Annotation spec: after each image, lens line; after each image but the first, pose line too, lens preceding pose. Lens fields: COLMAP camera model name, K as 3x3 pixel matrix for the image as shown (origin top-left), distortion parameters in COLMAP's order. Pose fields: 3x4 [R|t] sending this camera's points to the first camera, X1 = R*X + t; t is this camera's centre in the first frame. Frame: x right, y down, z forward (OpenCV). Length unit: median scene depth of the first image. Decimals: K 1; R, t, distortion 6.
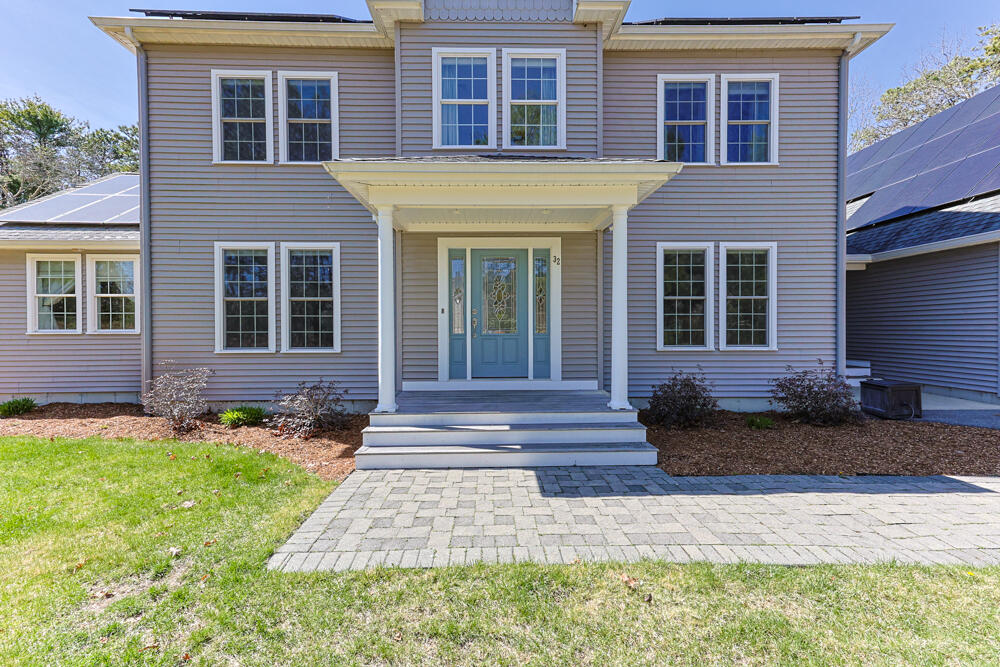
lens RADIAL K [[516.6, 0, 501.8], [0, 516.6, 338.5], [0, 0, 1]] dist [0.003488, 0.000212]
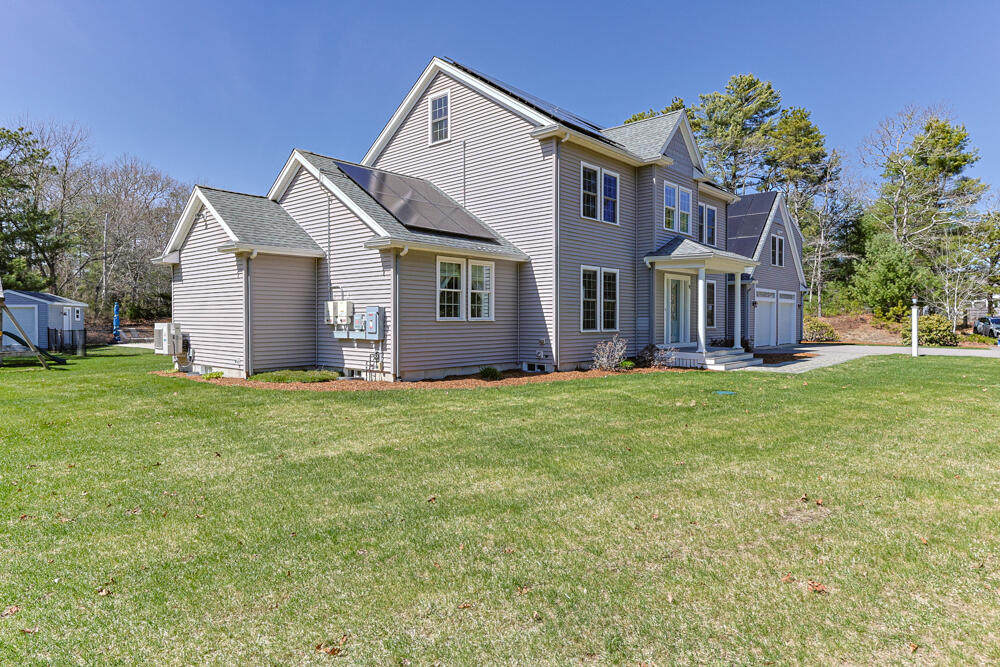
lens RADIAL K [[580.6, 0, 498.5], [0, 580.6, 324.3], [0, 0, 1]] dist [-0.002685, -0.000032]
pose [[0.675418, -0.002783, 0.737430, -1.241827], [0.009603, 0.999941, -0.005021, 0.005736], [-0.737373, 0.010473, 0.675405, -0.027980]]
